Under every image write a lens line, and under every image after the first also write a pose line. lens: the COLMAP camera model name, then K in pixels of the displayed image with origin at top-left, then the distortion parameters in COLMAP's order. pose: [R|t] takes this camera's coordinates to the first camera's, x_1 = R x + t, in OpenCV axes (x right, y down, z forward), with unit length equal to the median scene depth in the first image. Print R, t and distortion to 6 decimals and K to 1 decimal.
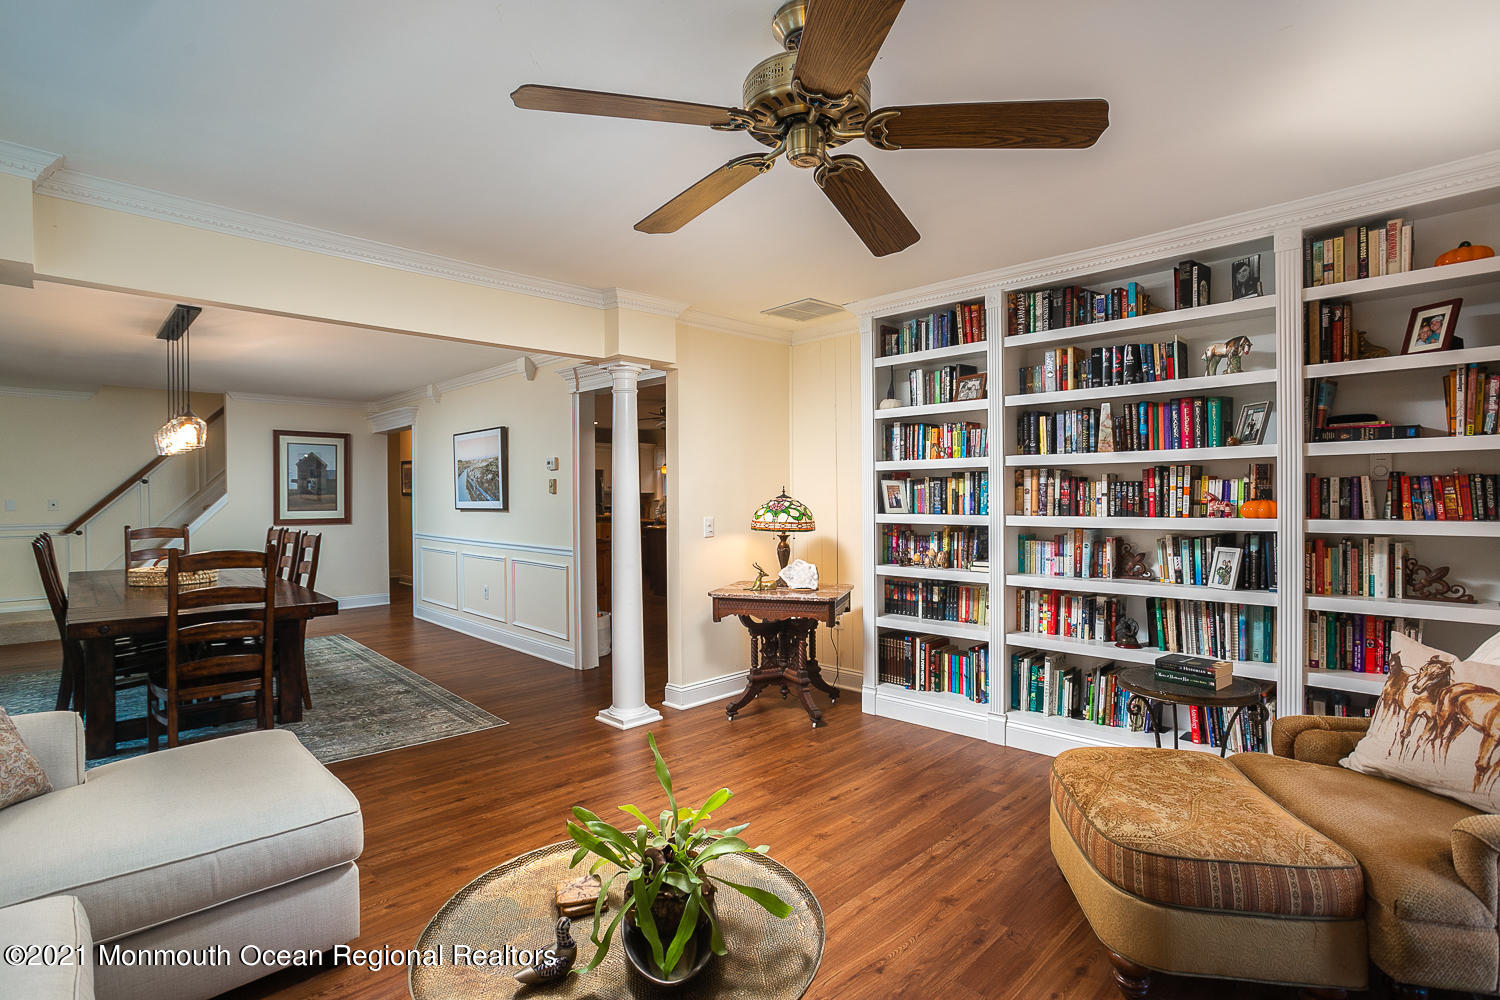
lens RADIAL K [[744.6, 0, 745.5], [0, 744.6, 495.0], [0, 0, 1]] dist [-0.022147, 0.005032]
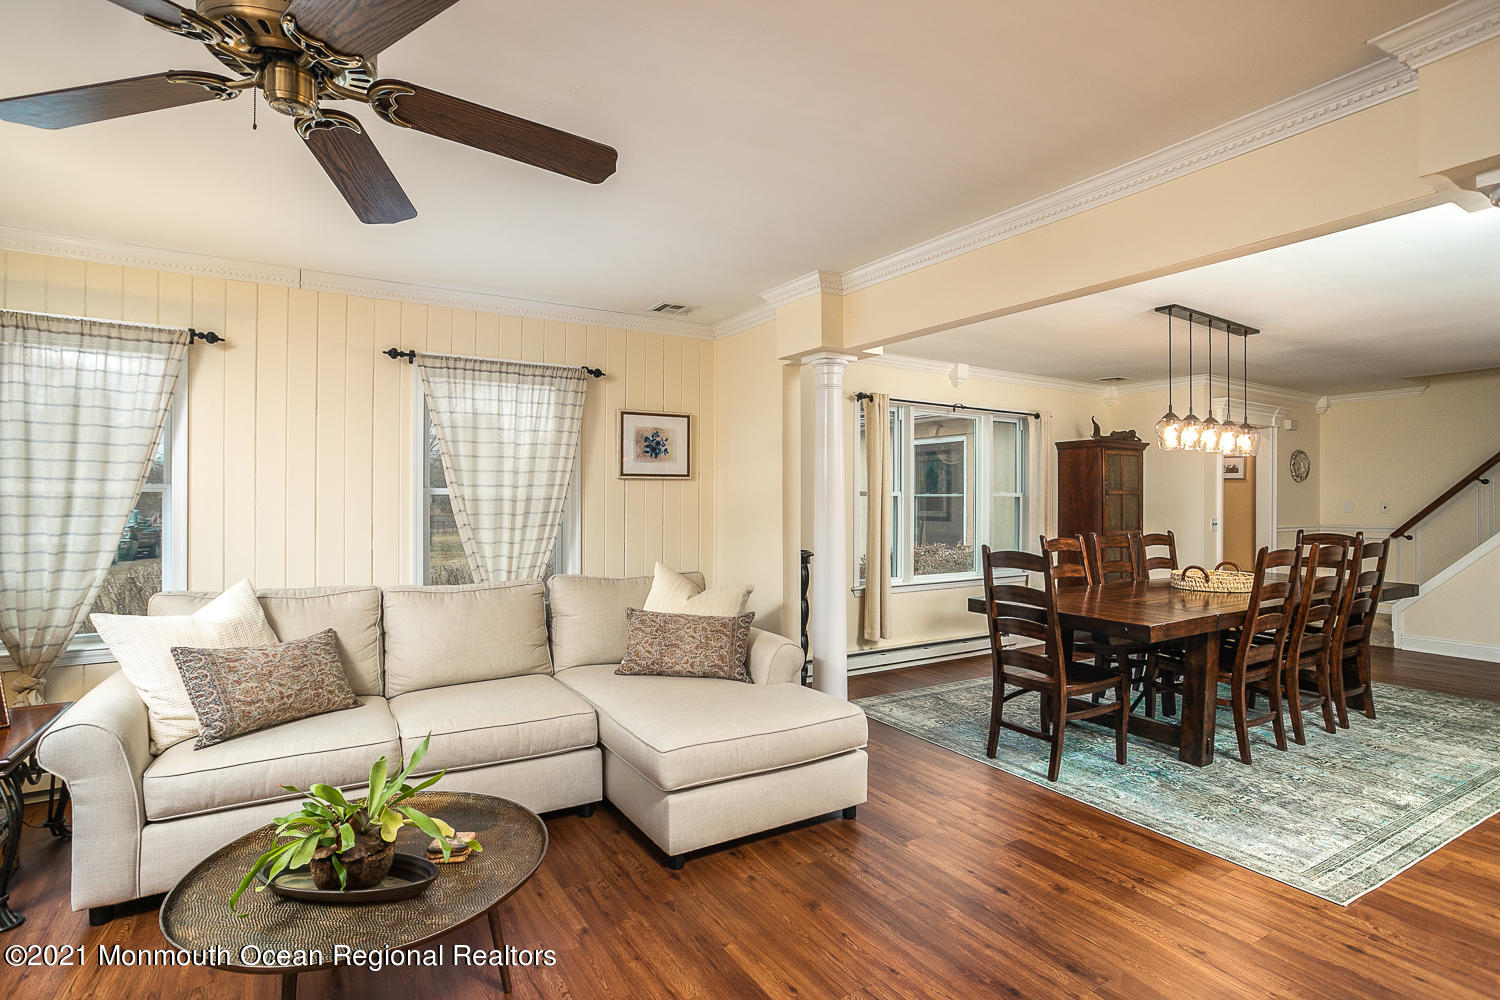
lens RADIAL K [[719.3, 0, 757.9], [0, 719.3, 502.9], [0, 0, 1]] dist [-0.026302, 0.012703]
pose [[-0.210420, 0.008776, -0.977572, 0.367569], [-0.000980, 0.999957, 0.009188, -0.004306], [0.977611, 0.002891, -0.210403, 0.827077]]
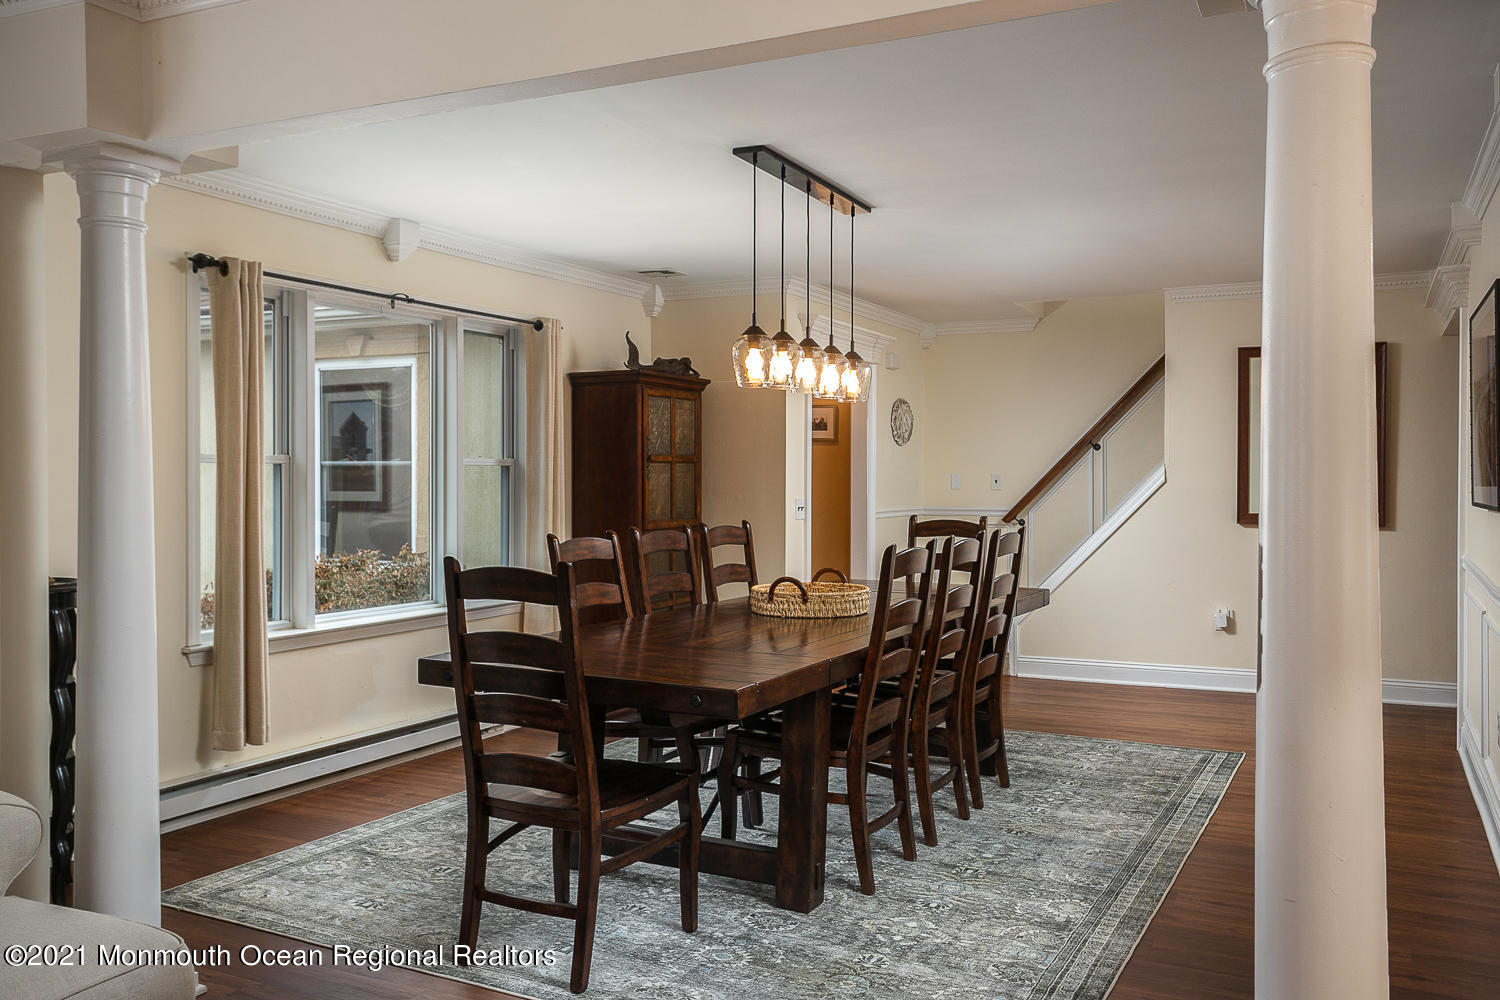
lens RADIAL K [[1215.9, 0, 760.4], [0, 1215.9, 495.3], [0, 0, 1]] dist [0.016268, 0.004995]
pose [[0.338169, 0.023423, -0.940794, 0.211931], [-0.003741, 0.999716, 0.023545, -0.003414], [0.941078, -0.004443, 0.338161, 0.840689]]
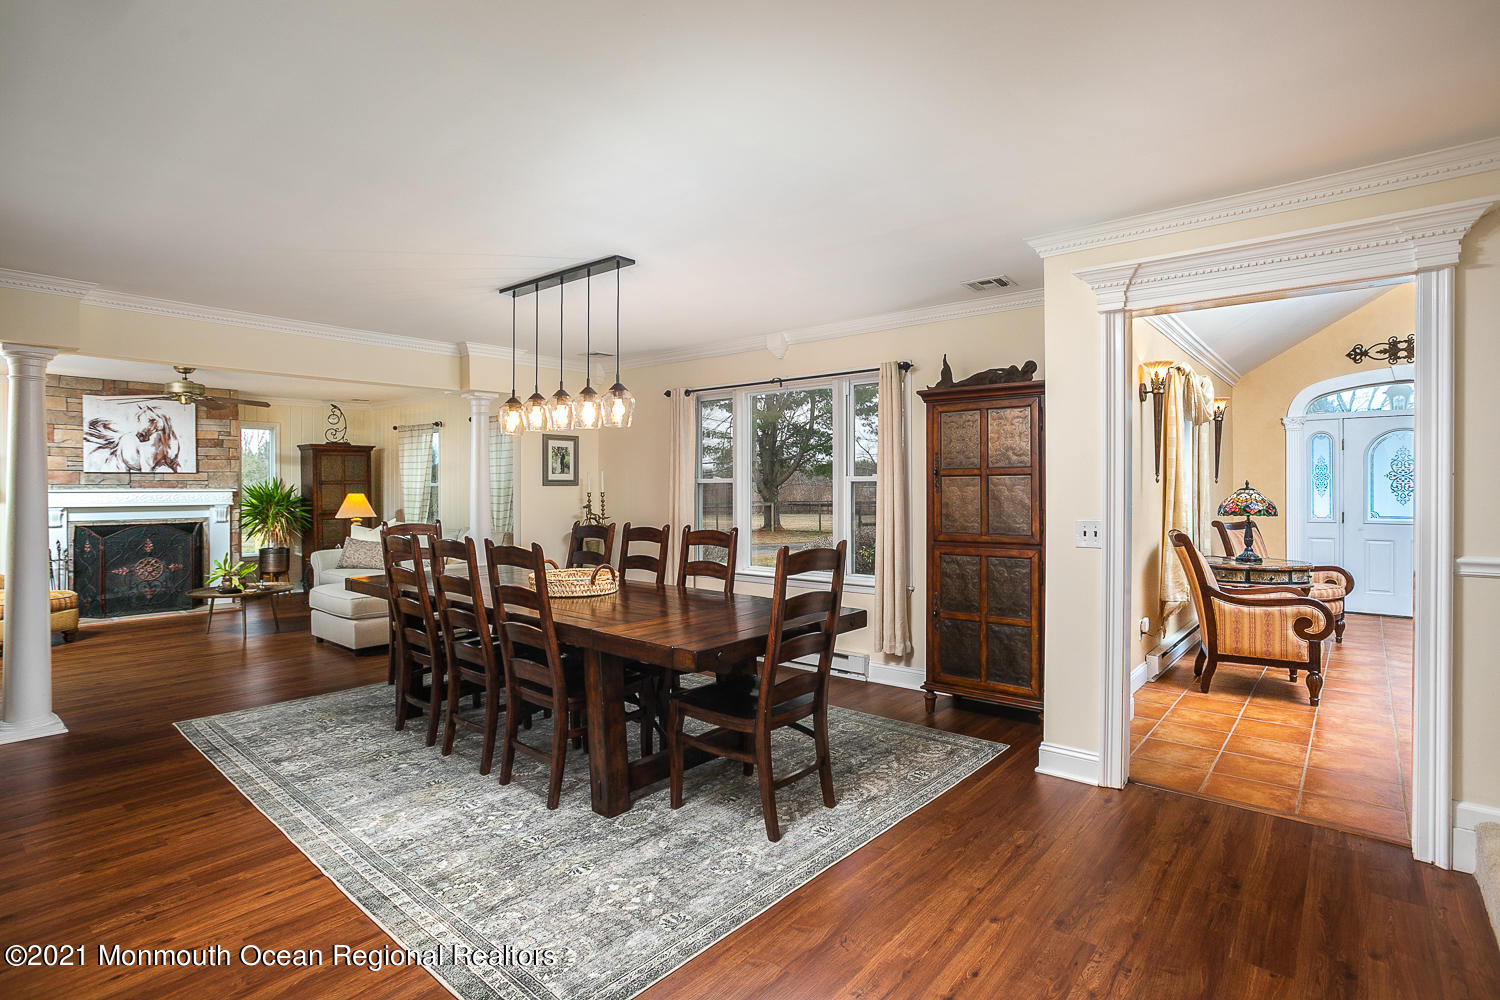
lens RADIAL K [[744.6, 0, 754.6], [0, 744.6, 488.6], [0, 0, 1]] dist [-0.022147, 0.005032]
pose [[-0.994468, 0.011357, -0.104425, -1.199226], [0.011174, 0.999935, 0.002338, 0.005879], [0.104445, 0.001158, -0.994530, 2.493737]]
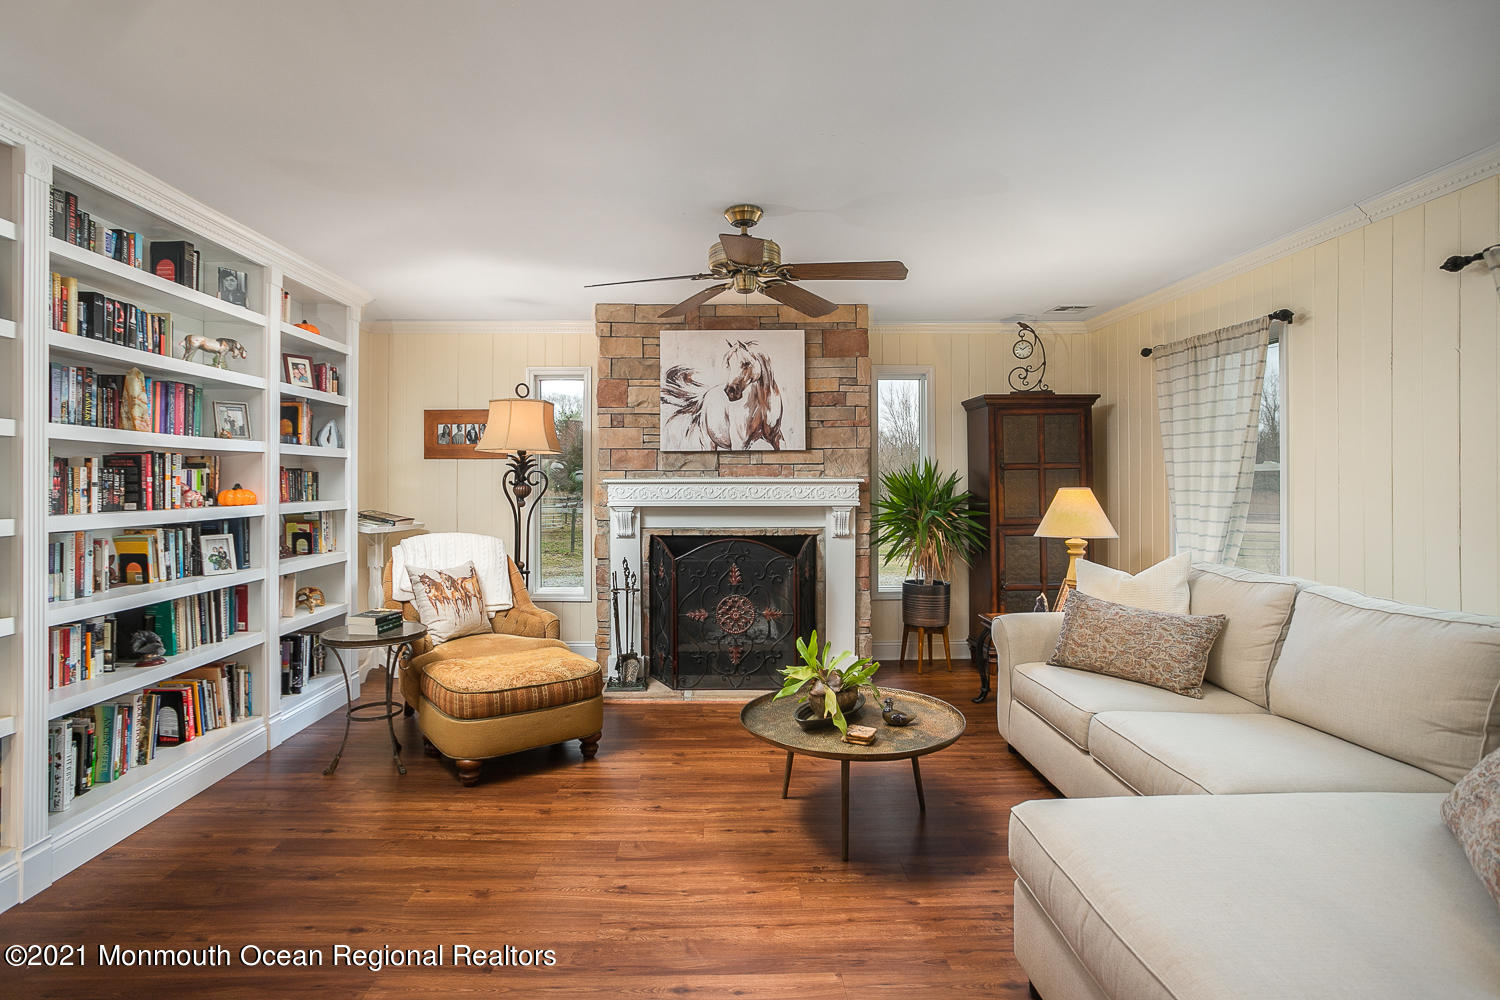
lens RADIAL K [[744.6, 0, 720.6], [0, 744.6, 476.7], [0, 0, 1]] dist [-0.022147, 0.005032]
pose [[-0.729093, 0.013975, 0.684272, -0.529150], [0.007393, 0.999894, -0.012543, 0.006319], [-0.684375, -0.004087, -0.729119, 1.141424]]
